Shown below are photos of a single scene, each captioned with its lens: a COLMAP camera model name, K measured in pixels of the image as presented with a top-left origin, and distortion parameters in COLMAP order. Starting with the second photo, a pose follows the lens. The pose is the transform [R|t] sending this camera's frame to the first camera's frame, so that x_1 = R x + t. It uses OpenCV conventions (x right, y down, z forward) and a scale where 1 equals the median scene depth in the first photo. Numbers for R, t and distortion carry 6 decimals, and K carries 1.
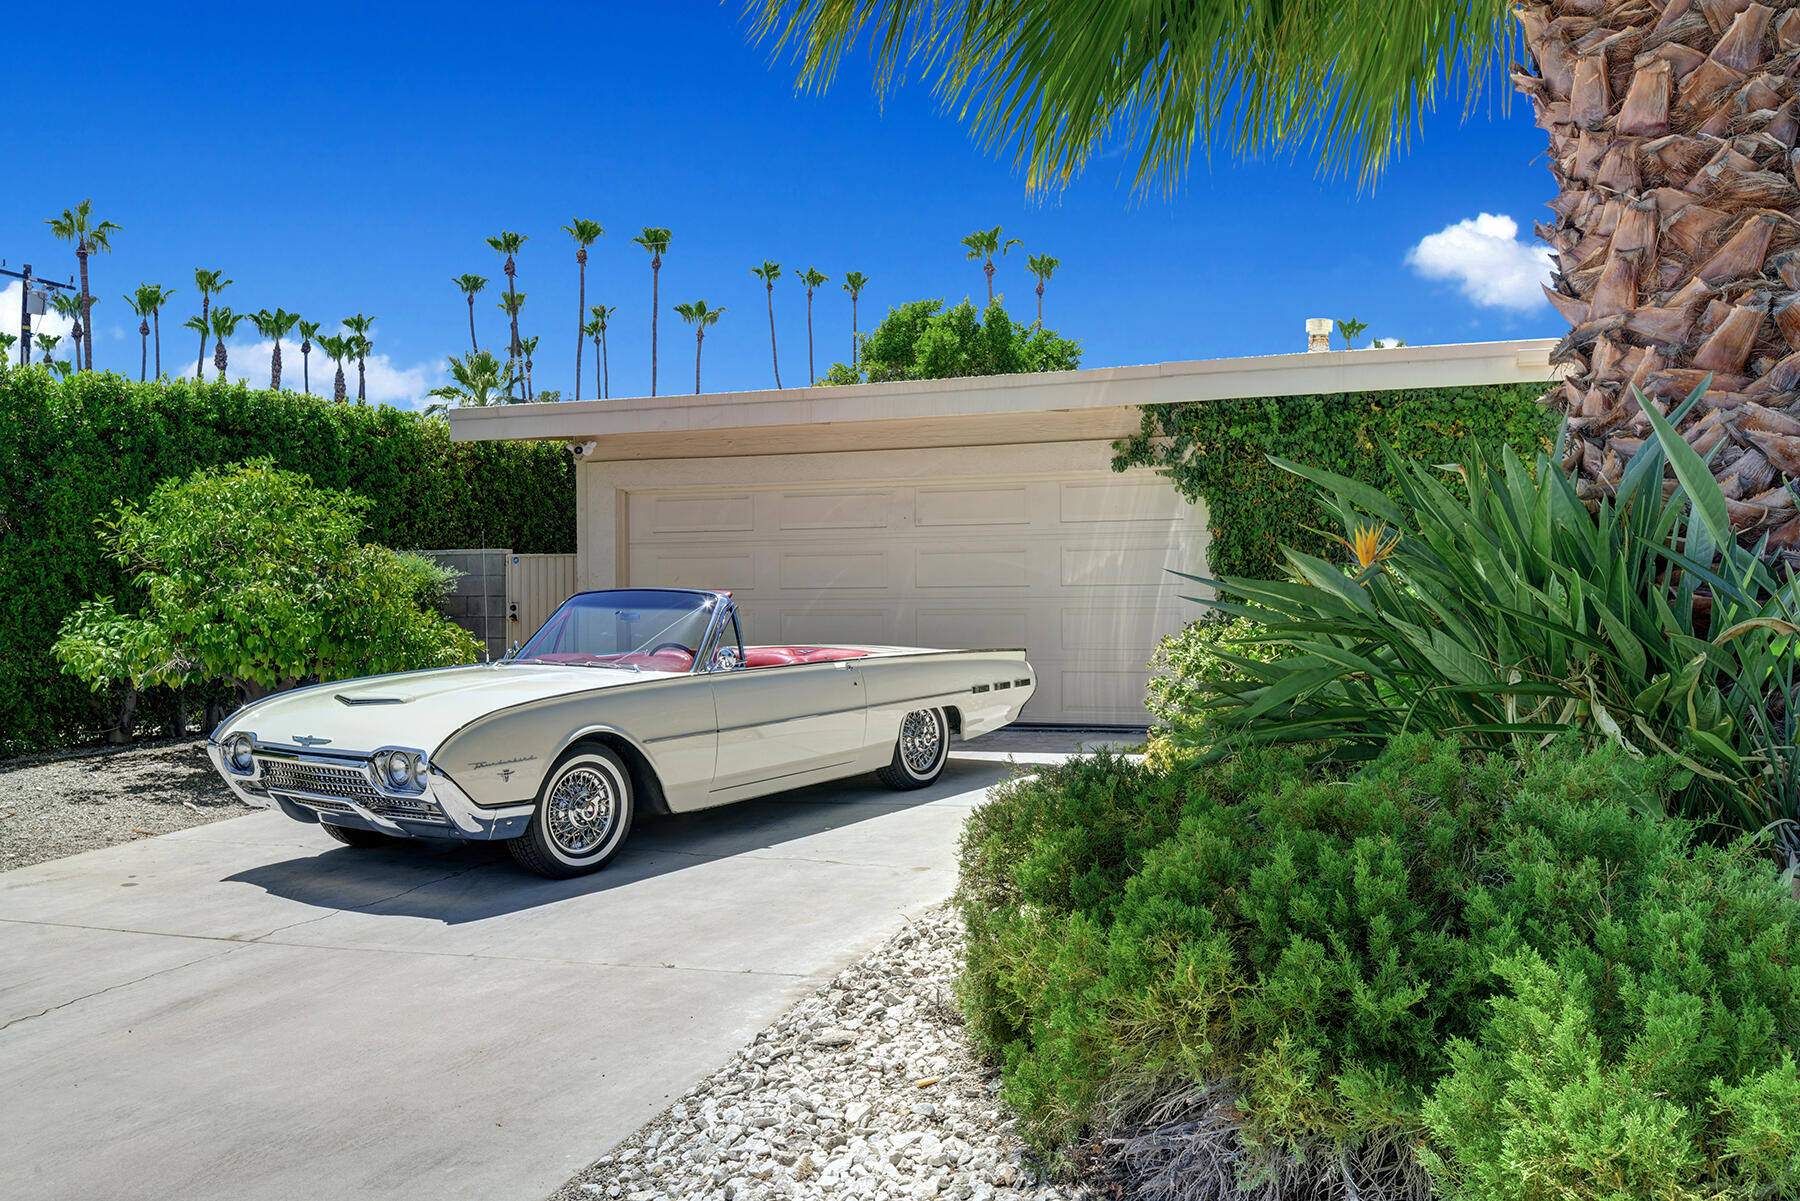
lens RADIAL K [[1535.0, 0, 893.9], [0, 1535.0, 610.5], [0, 0, 1]] dist [0.016177, -0.002200]
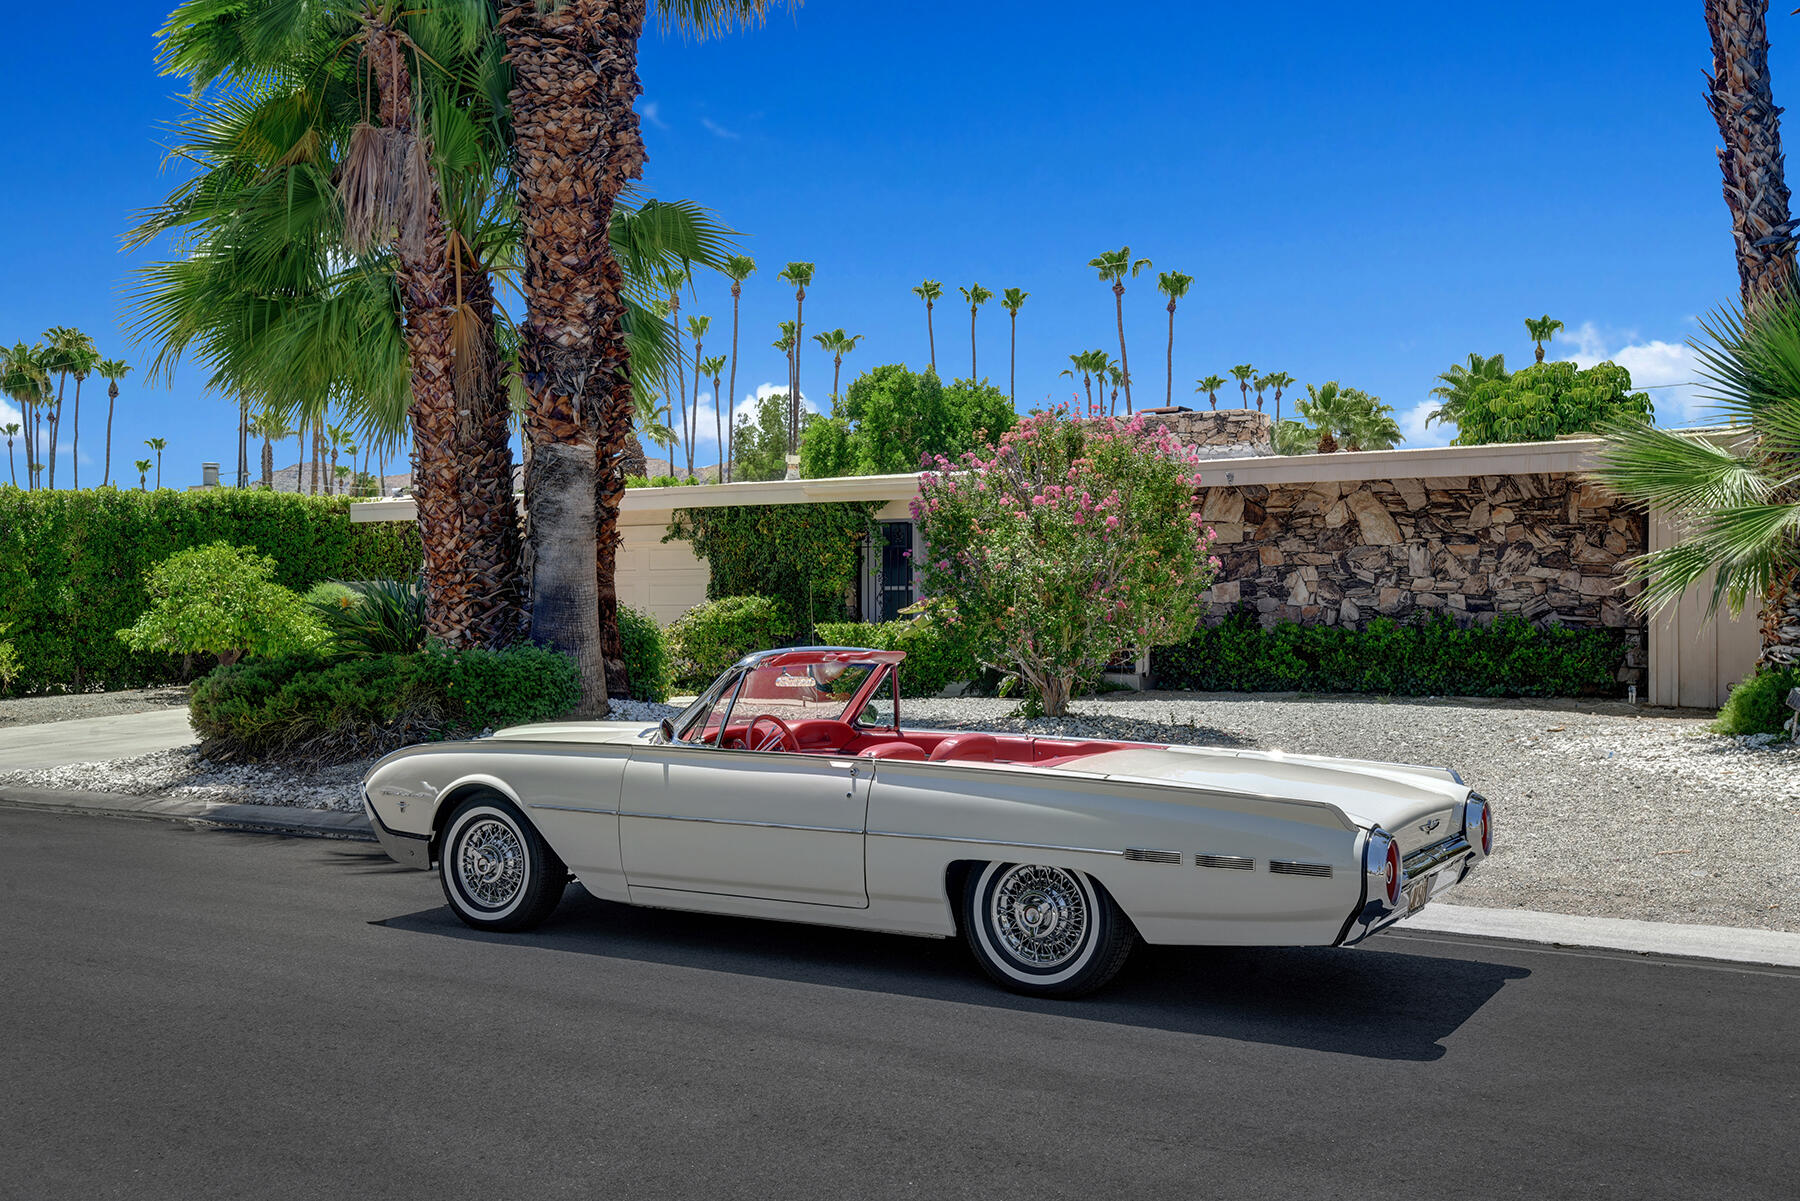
lens RADIAL K [[1699.5, 0, 904.2], [0, 1699.5, 609.9], [0, 0, 1]] dist [0.049123, 0.000000]
pose [[0.982854, 0.005335, -0.184309, 0.718159], [-0.006006, 0.999977, -0.003081, -0.005316], [0.184288, 0.004135, 0.982864, -0.848497]]
